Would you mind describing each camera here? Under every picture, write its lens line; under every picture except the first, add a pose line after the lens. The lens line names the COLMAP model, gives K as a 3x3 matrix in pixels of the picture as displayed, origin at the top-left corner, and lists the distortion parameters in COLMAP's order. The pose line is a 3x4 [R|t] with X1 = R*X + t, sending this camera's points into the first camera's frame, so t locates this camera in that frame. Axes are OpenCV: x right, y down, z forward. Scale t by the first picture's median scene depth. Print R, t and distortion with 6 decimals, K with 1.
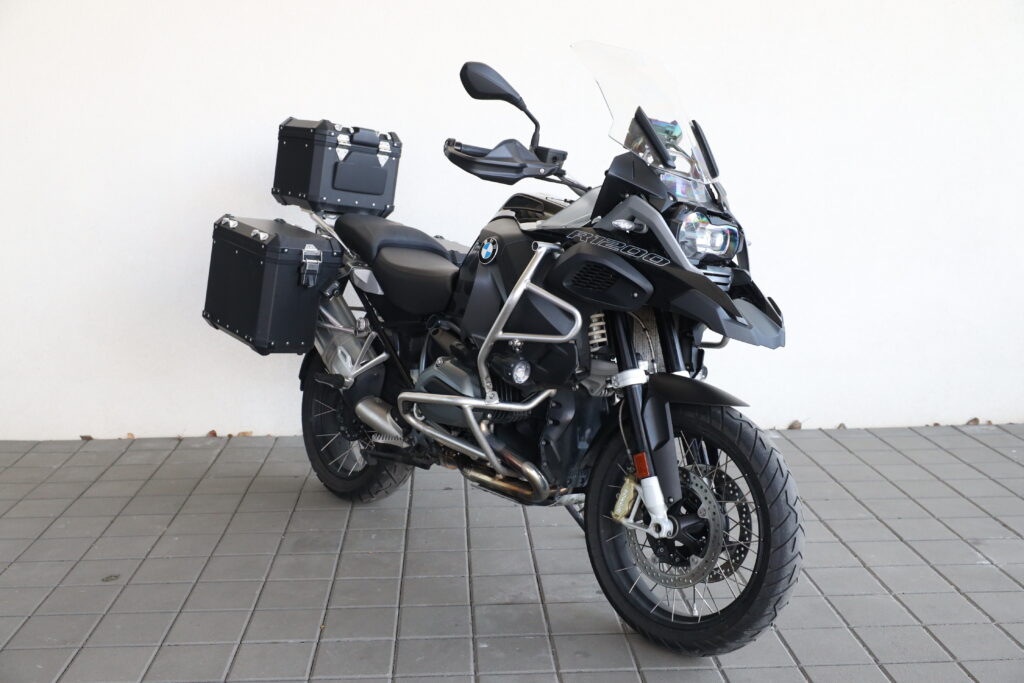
lens RADIAL K [[1085.9, 0, 512.0], [0, 1085.9, 341.5], [0, 0, 1]] dist [-0.304082, -0.000074]
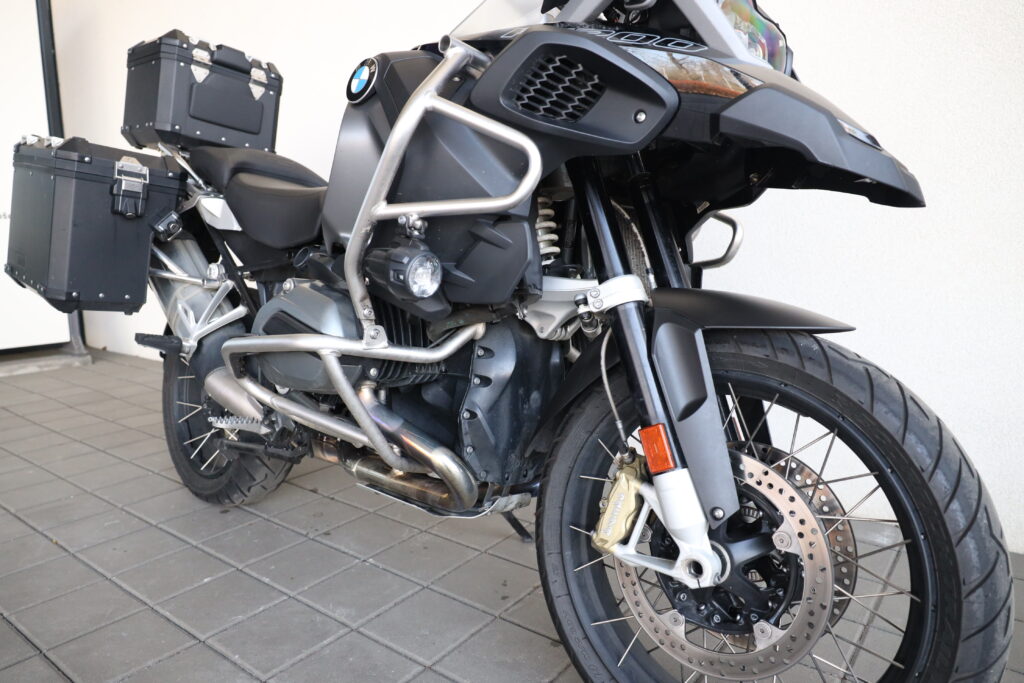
lens RADIAL K [[689.6, 0, 497.1], [0, 689.6, 339.8], [0, 0, 1]] dist [0.000996, -0.001066]
pose [[0.994478, -0.023962, 0.102169, 0.008155], [0.027763, 0.998968, -0.035944, 0.065586], [-0.101202, 0.038582, 0.994118, 0.610717]]
